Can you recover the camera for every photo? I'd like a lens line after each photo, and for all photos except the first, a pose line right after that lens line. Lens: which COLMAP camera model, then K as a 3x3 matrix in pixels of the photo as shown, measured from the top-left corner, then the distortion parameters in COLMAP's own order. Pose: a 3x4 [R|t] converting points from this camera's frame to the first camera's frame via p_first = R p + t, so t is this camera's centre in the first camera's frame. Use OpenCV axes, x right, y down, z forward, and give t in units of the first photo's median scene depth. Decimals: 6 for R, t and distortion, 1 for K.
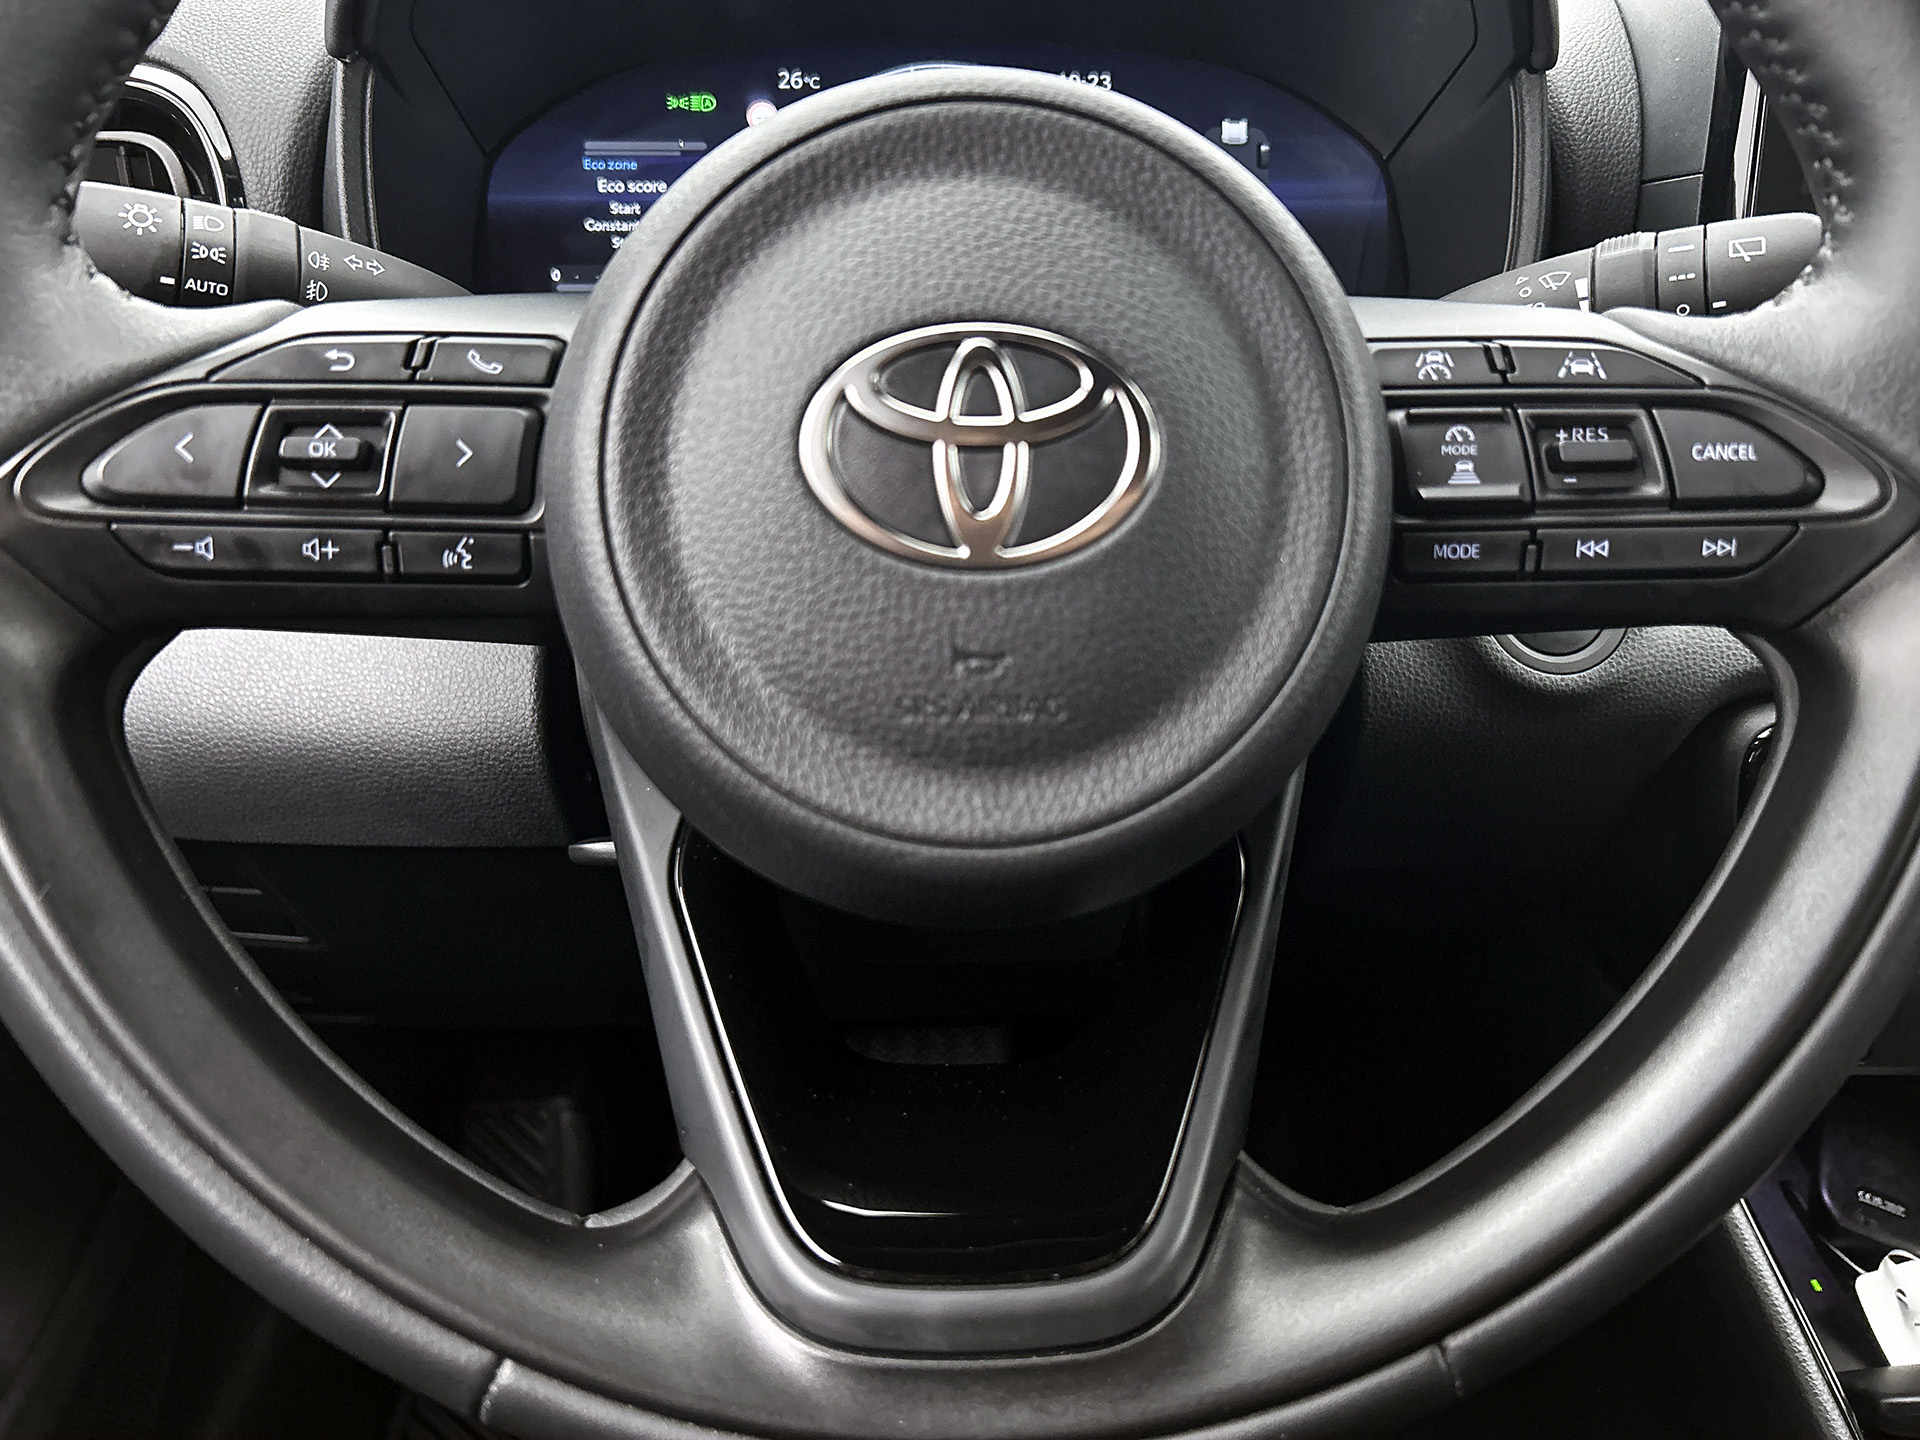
lens RADIAL K [[1483.2, 0, 965.0], [0, 1483.2, 721.1], [0, 0, 1]] dist [0.001812, -0.008559]
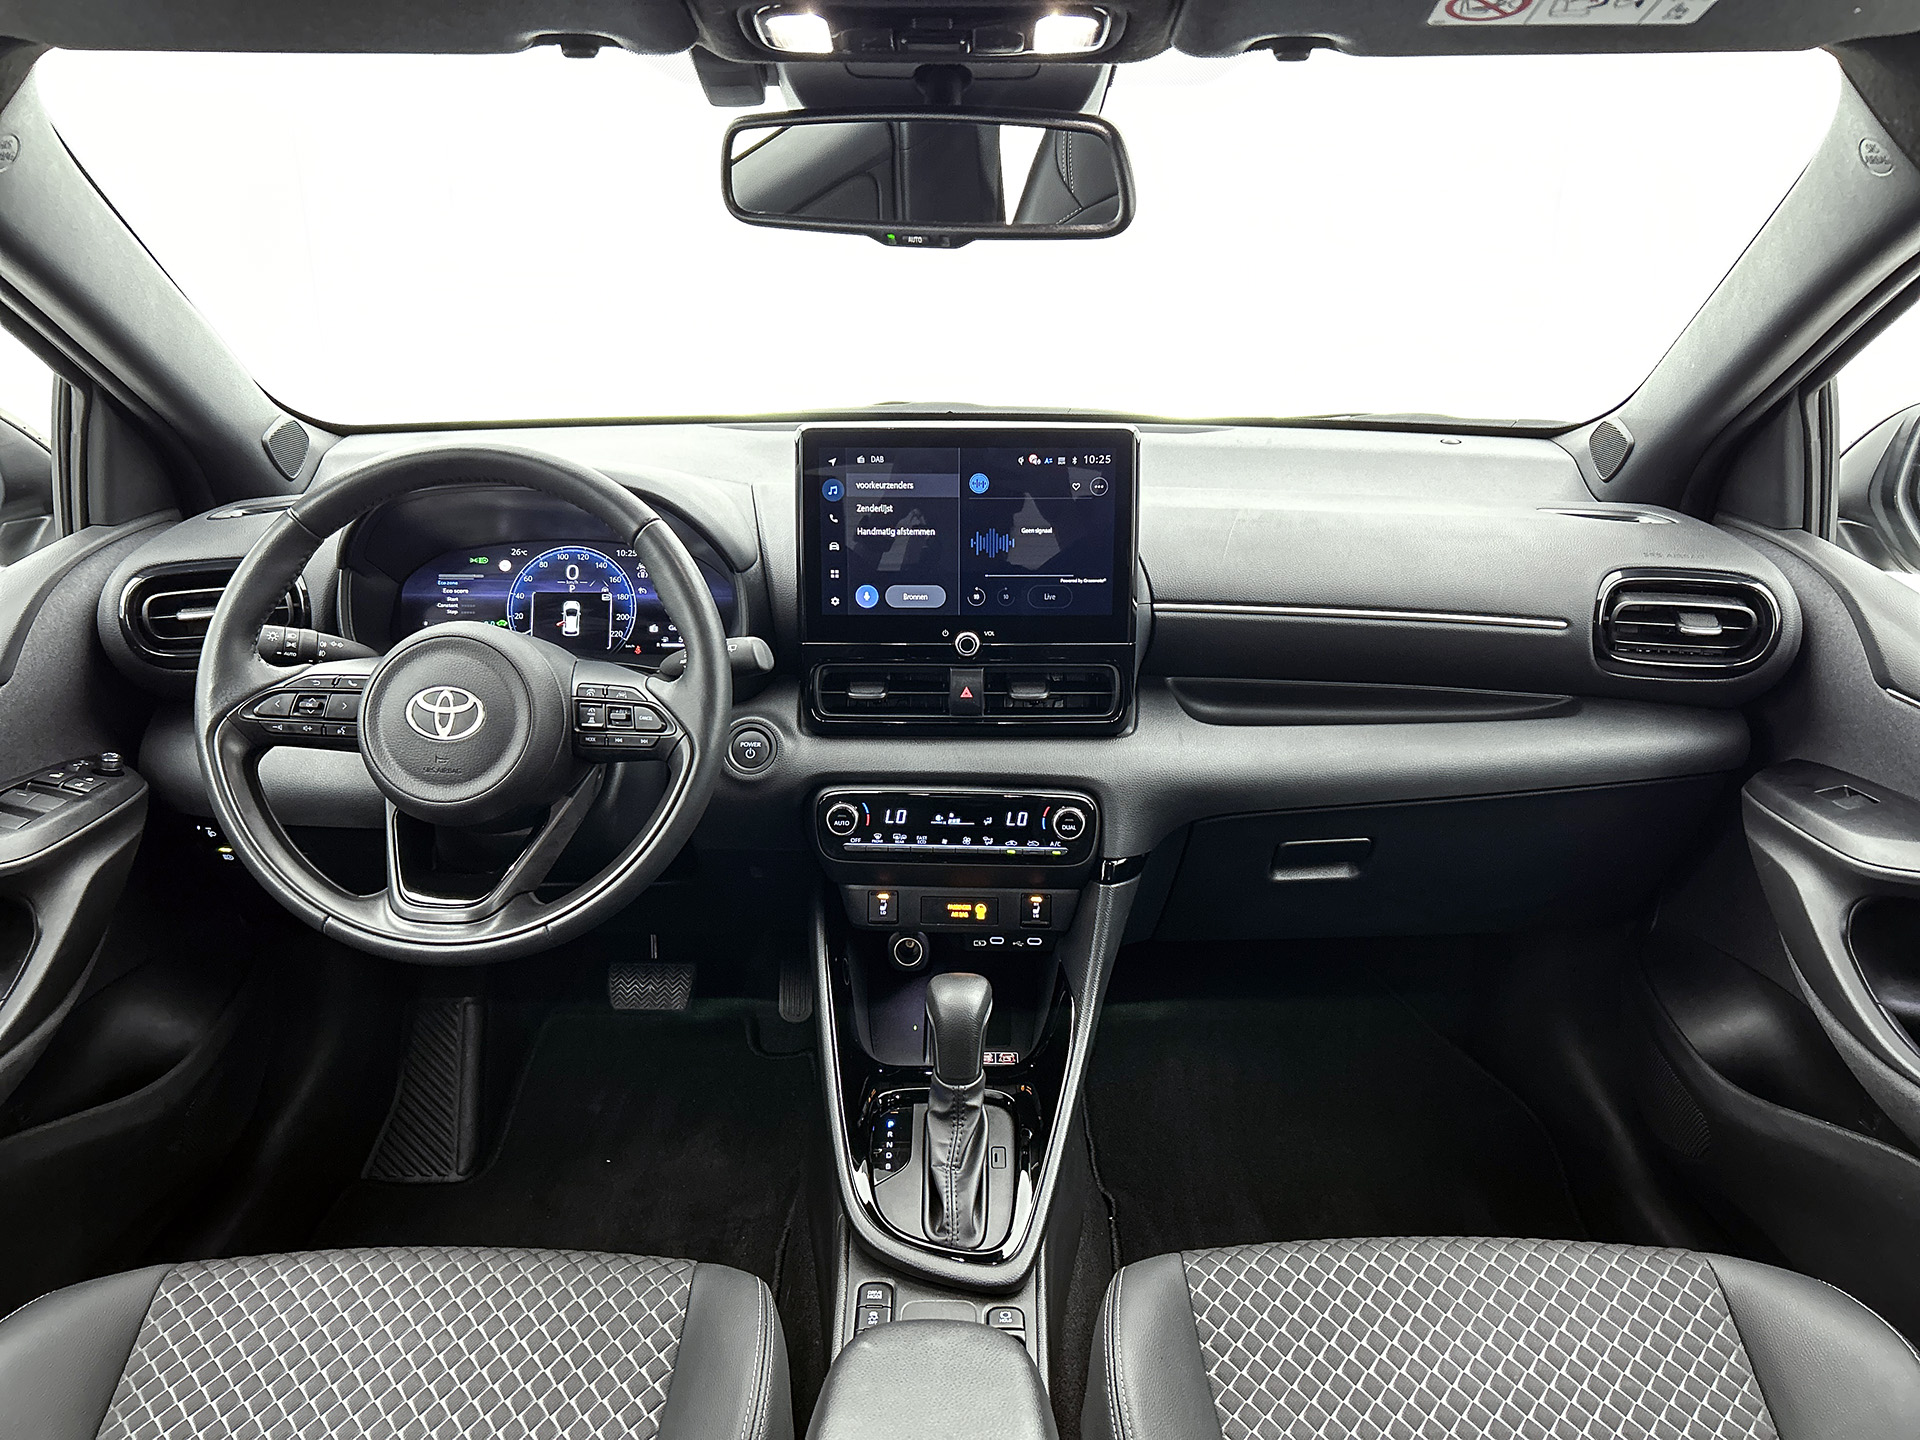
lens RADIAL K [[1454.2, 0, 960.1], [0, 1454.2, 729.3], [0, 0, 1]] dist [0.011241, -0.024451]
pose [[0.996242, 0.037922, -0.077865, 1.634176], [-0.044503, 0.995421, -0.084594, 0.142474], [0.074301, 0.087741, 0.993368, -2.794012]]
